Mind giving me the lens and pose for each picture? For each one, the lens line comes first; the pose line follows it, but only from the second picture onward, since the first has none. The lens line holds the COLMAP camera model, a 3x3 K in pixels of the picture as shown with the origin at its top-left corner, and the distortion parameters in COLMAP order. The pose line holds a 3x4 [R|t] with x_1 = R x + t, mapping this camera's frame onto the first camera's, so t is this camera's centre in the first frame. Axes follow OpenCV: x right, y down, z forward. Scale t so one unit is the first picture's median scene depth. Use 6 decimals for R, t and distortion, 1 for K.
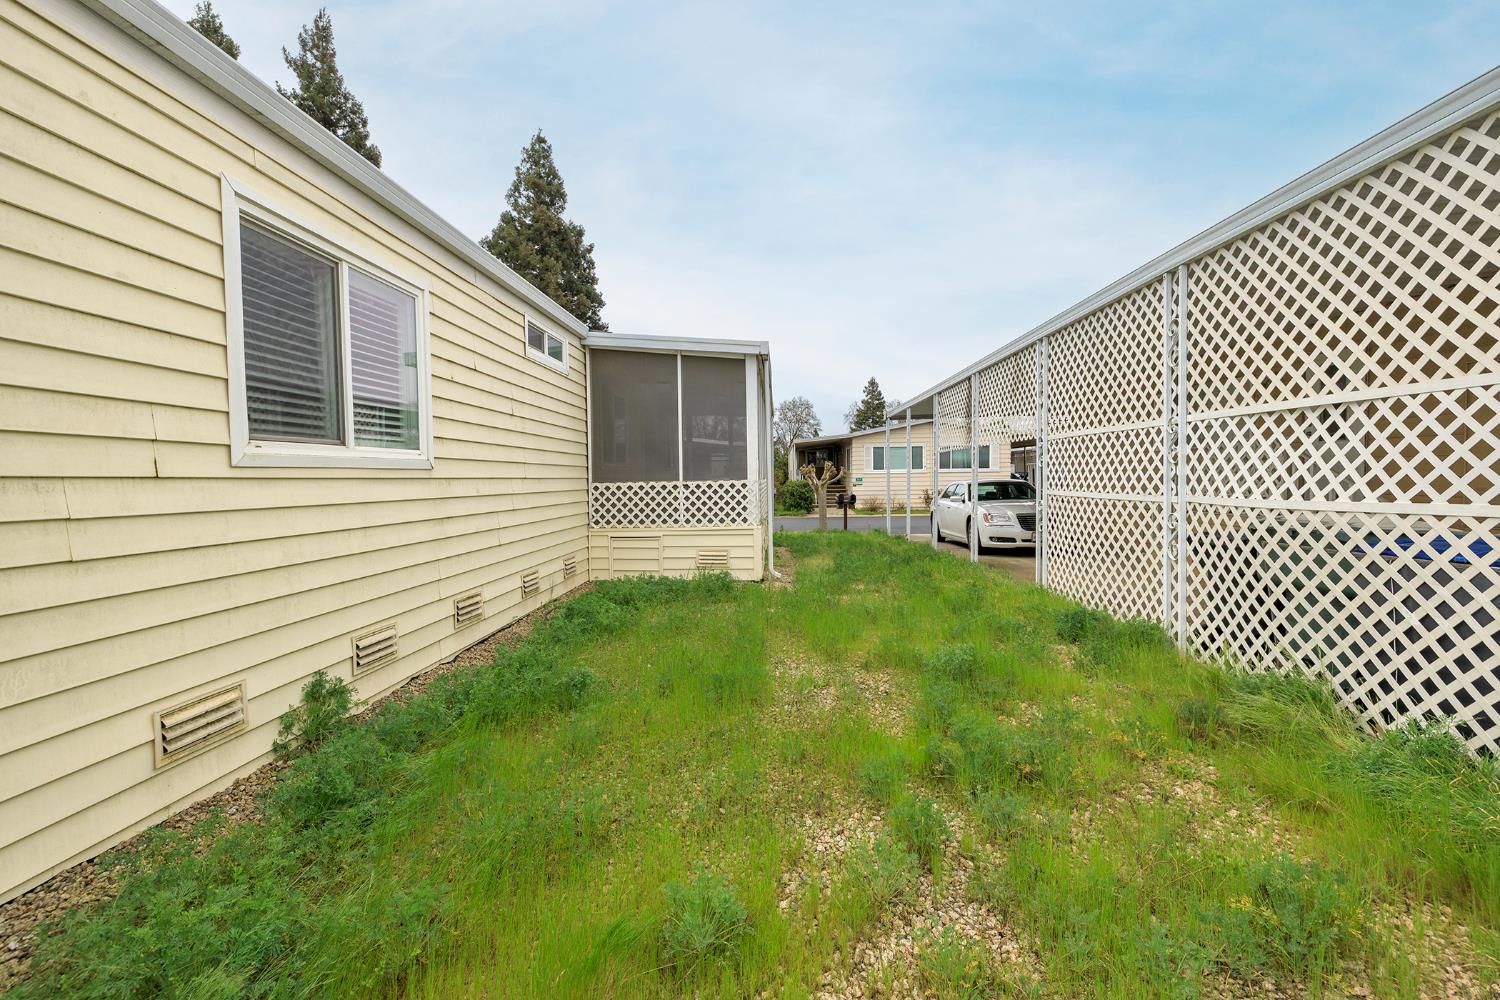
lens RADIAL K [[628.7, 0, 738.5], [0, 628.7, 494.8], [0, 0, 1]] dist [0.001264, -0.000105]
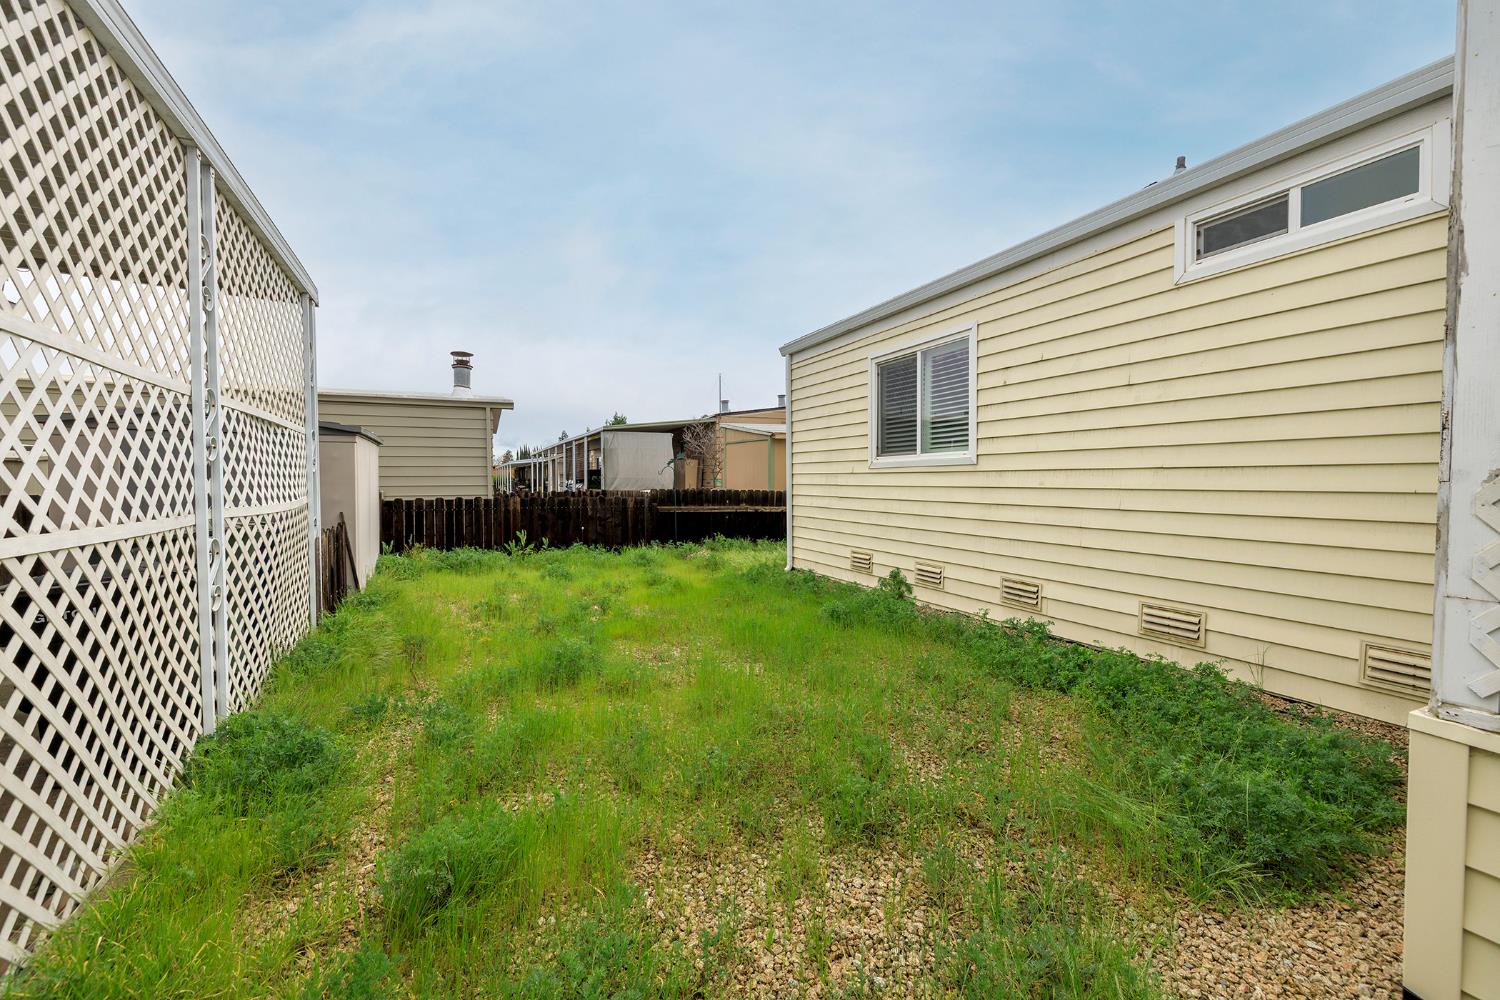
lens RADIAL K [[628.7, 0, 738.5], [0, 628.7, 494.8], [0, 0, 1]] dist [0.001264, -0.000105]
pose [[-0.886636, 0.035479, -0.461105, 0.301442], [0.010449, 0.998335, 0.056723, -0.031506], [0.462350, 0.045474, -0.885531, 1.074969]]
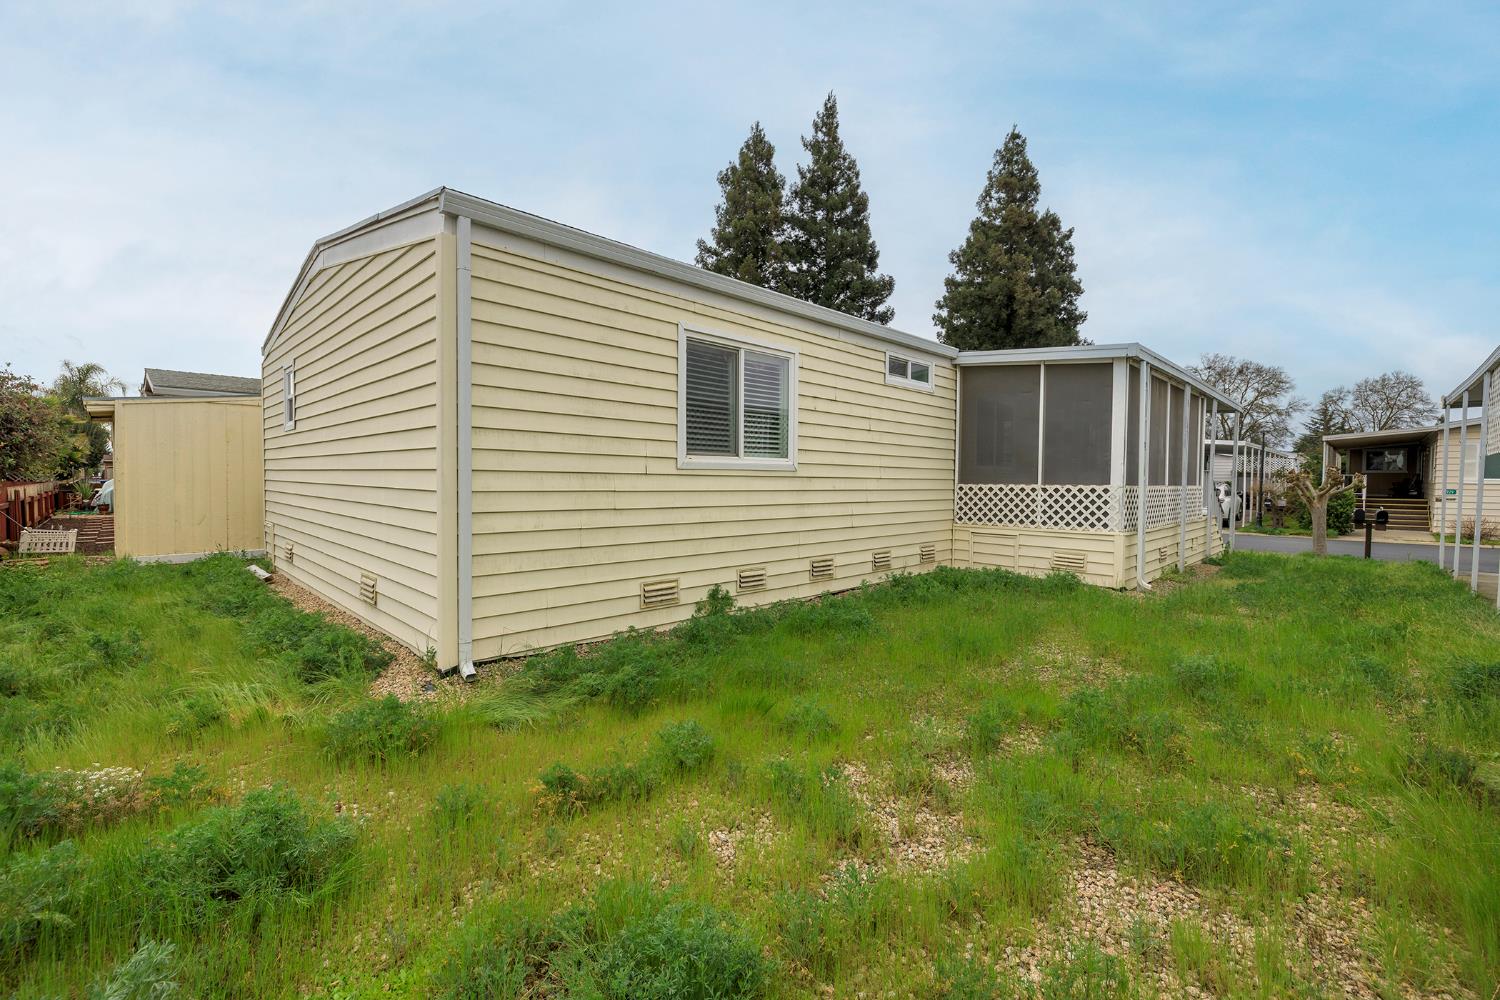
lens RADIAL K [[628.7, 0, 738.5], [0, 628.7, 494.8], [0, 0, 1]] dist [0.001264, -0.000105]
pose [[0.748978, 0.040077, -0.661381, 0.229045], [-0.040113, 0.999081, 0.015114, -0.000210], [0.661379, 0.015210, 0.749897, -0.124791]]
